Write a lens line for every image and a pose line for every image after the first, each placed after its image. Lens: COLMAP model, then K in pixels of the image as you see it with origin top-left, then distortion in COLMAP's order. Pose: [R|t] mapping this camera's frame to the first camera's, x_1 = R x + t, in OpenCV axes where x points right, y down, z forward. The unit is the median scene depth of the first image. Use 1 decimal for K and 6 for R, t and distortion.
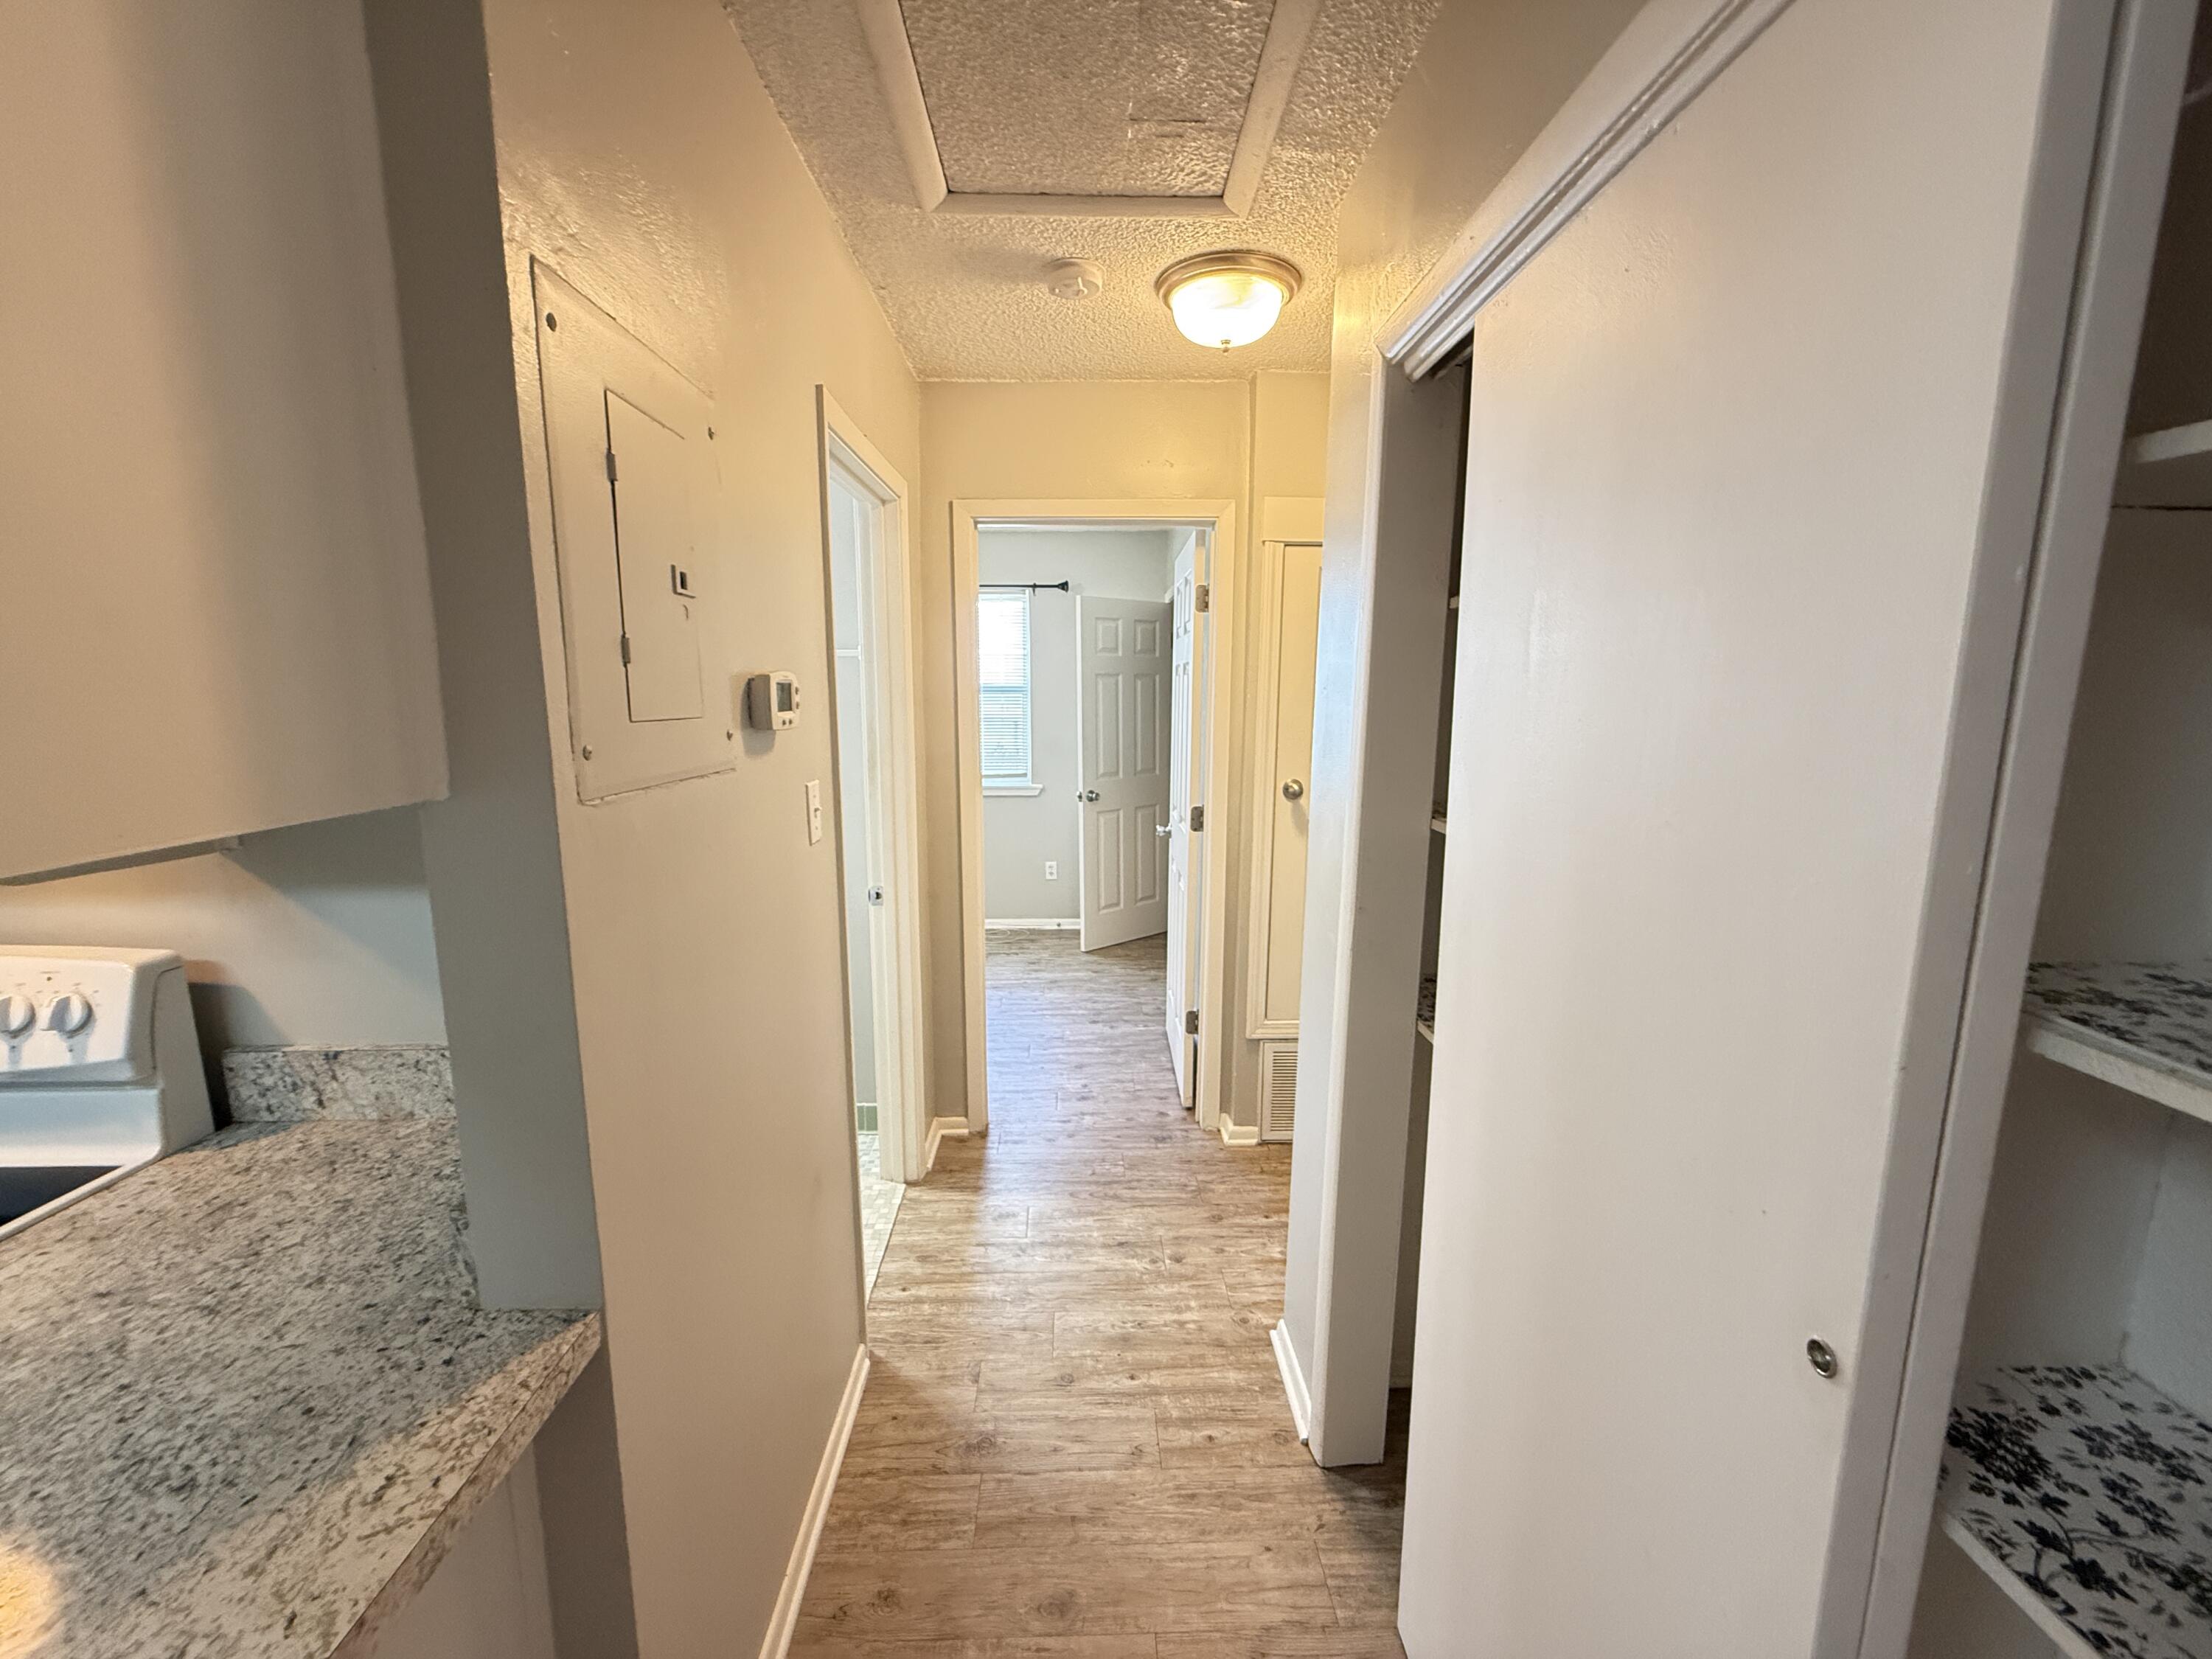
lens RADIAL K [[882.5, 0, 1109.8], [0, 882.5, 830.7], [0, 0, 1]] dist [-0.000830, 0.000116]
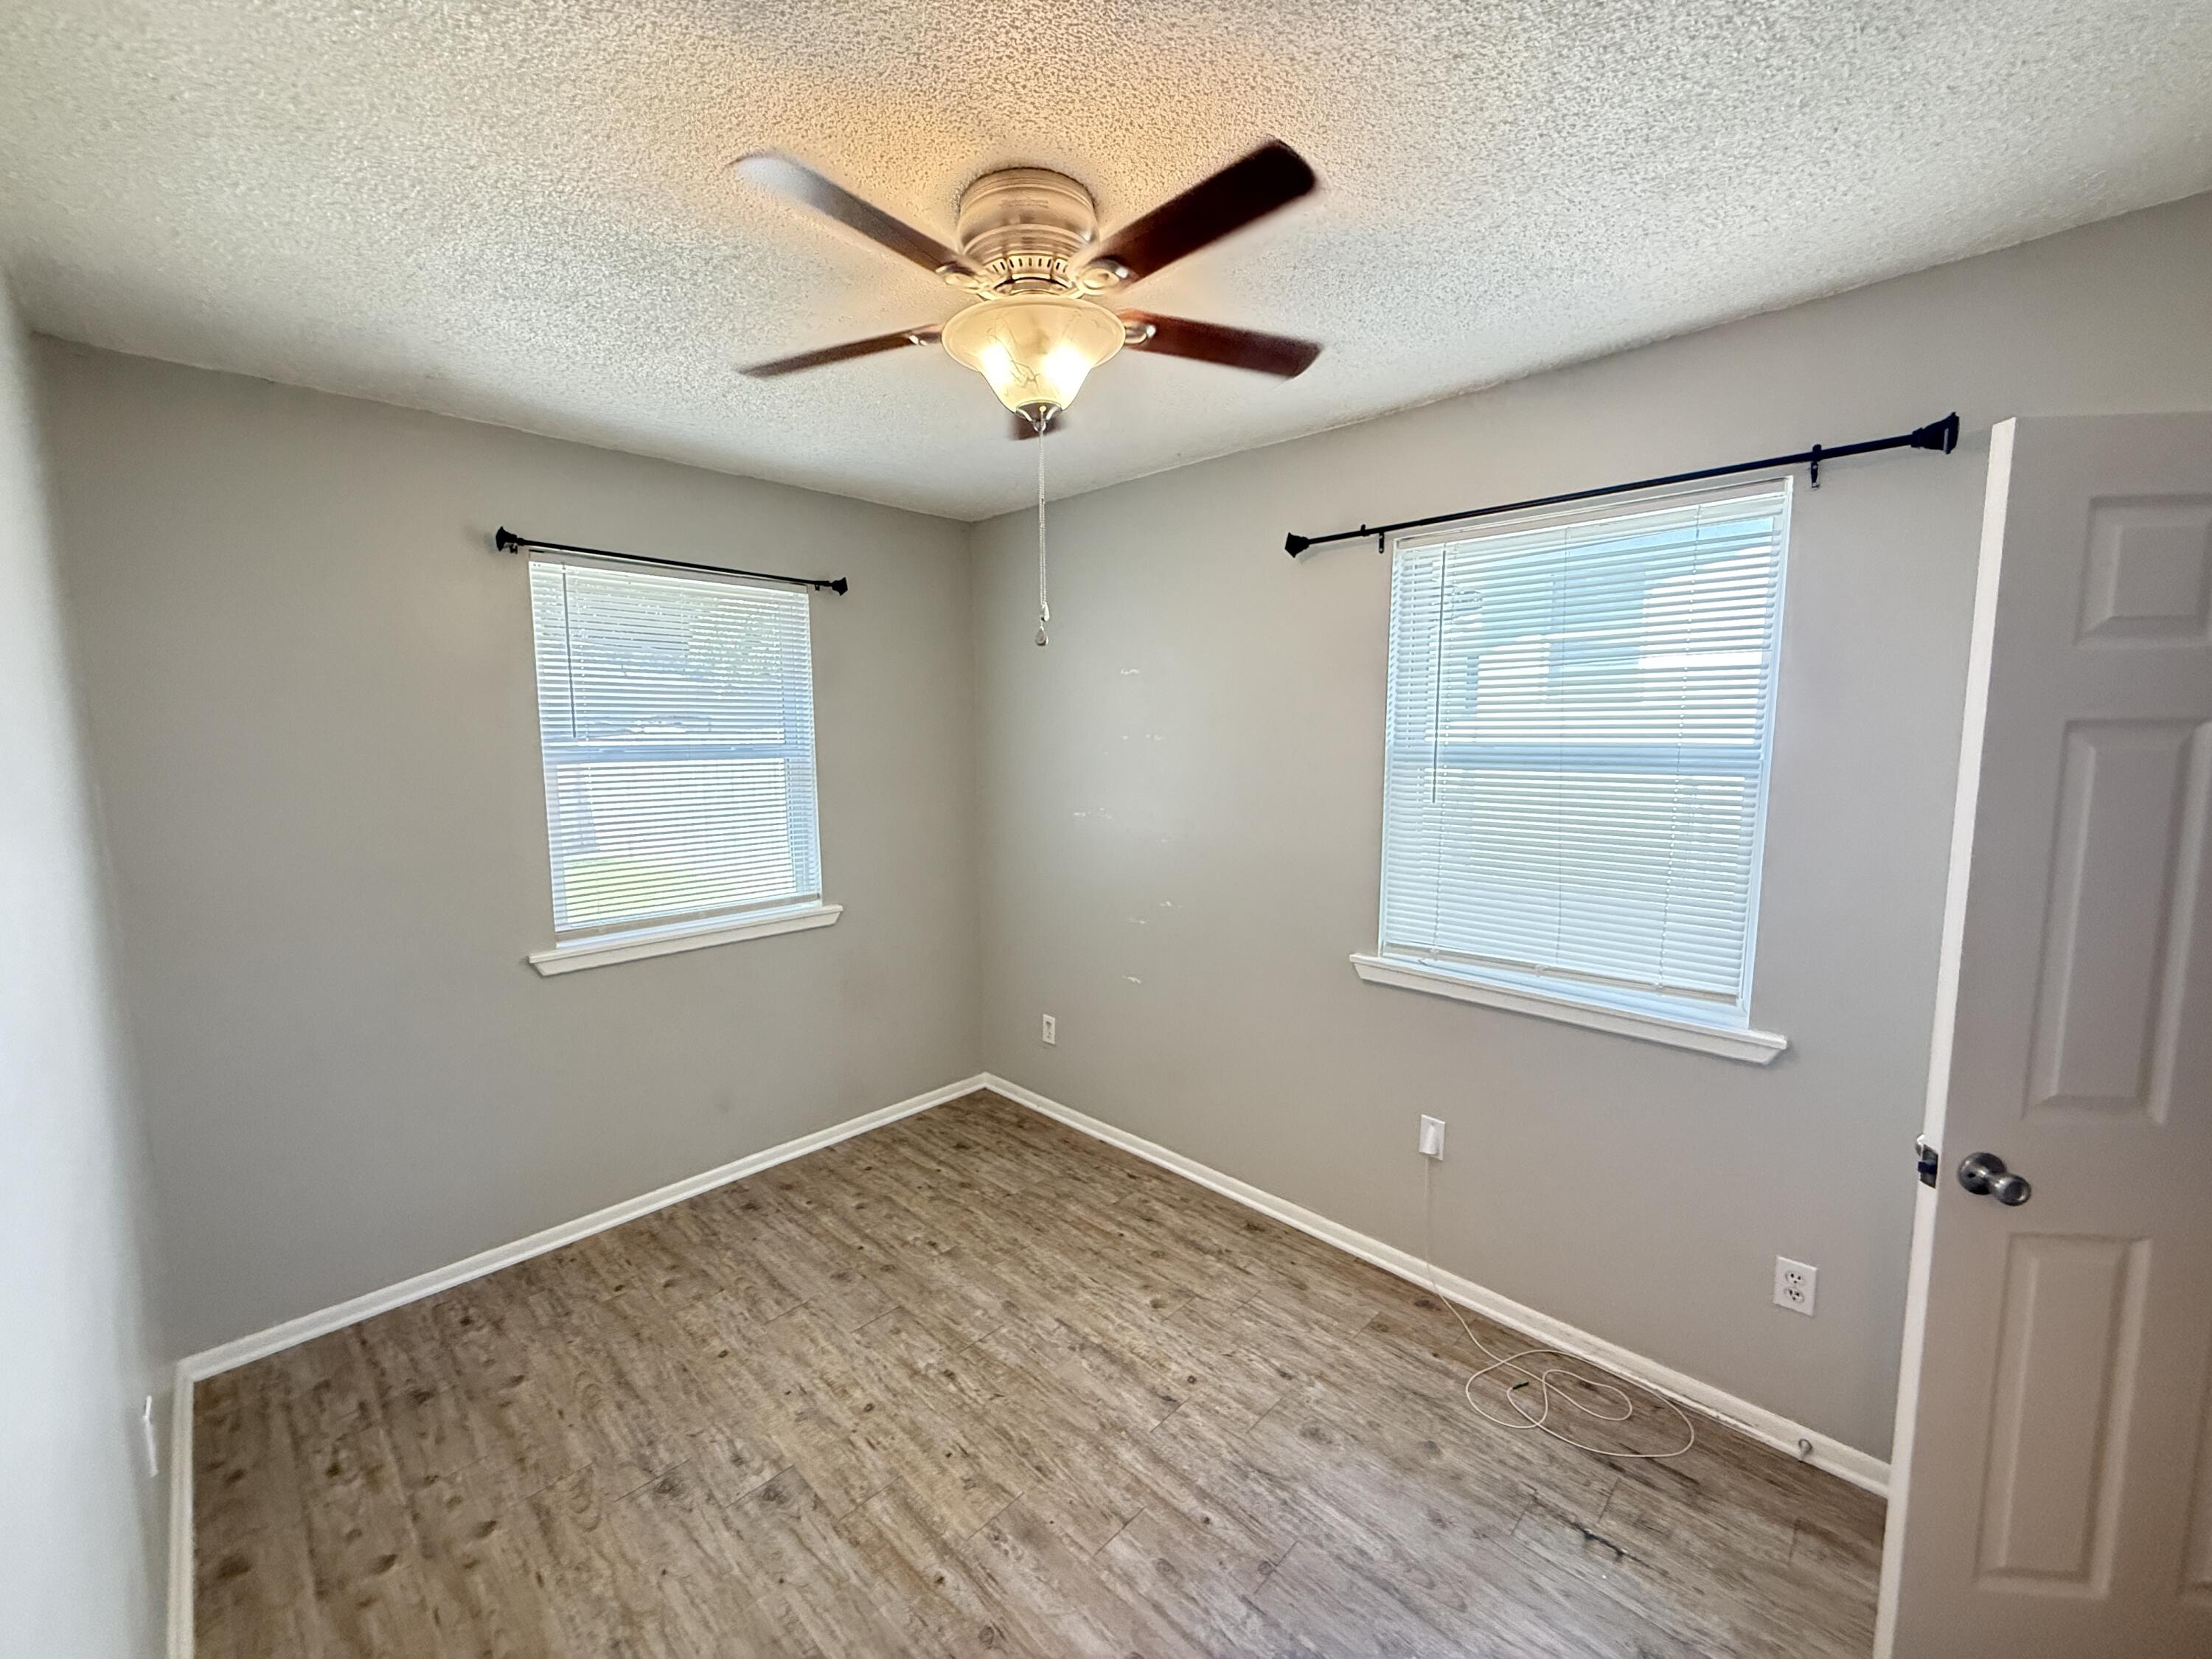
lens RADIAL K [[882.5, 0, 1109.4], [0, 882.5, 830.4], [0, 0, 1]] dist [-0.000830, 0.000116]
pose [[0.694424, 0.080182, -0.715085, -0.023095], [-0.113477, 0.993540, 0.001206, -0.114756], [0.710562, 0.080308, 0.699036, 0.630056]]
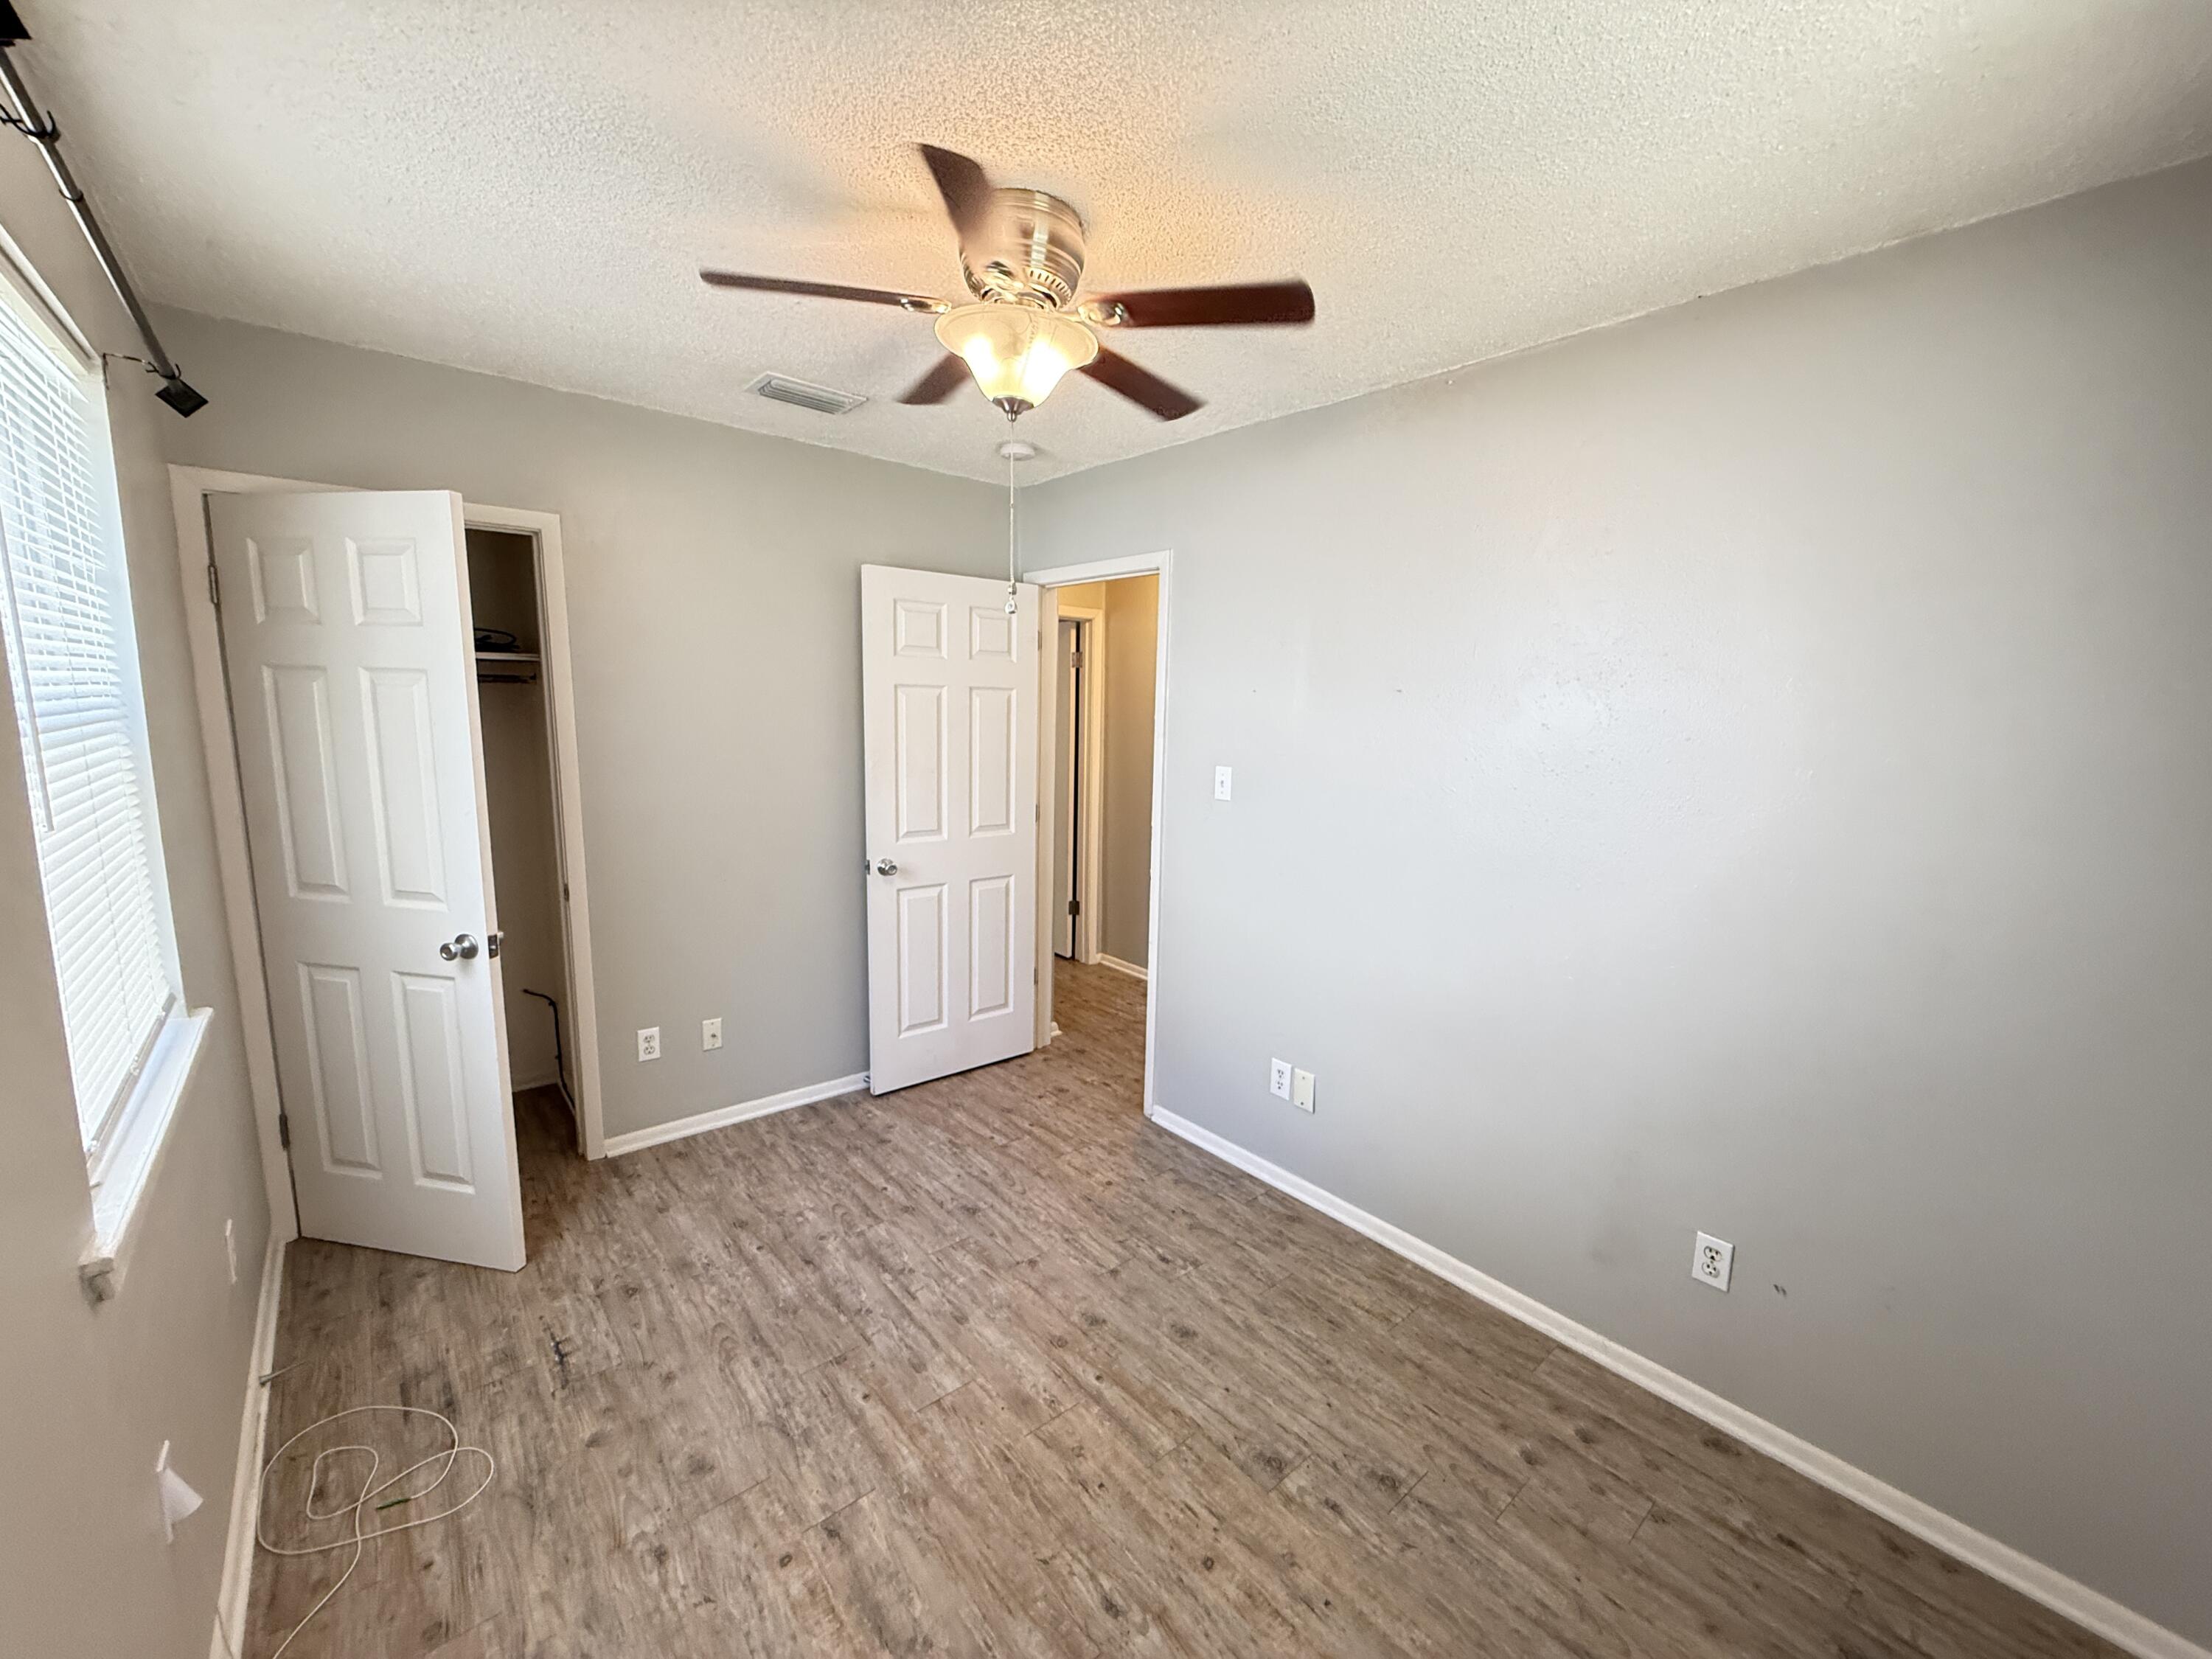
lens RADIAL K [[882.5, 0, 1100.7], [0, 882.5, 832.9], [0, 0, 1]] dist [-0.000830, 0.000116]
pose [[-0.616536, -0.135740, 0.775537, -0.571136], [0.103524, 0.962497, 0.250763, -0.175751], [-0.780491, 0.234891, -0.579362, 1.020227]]
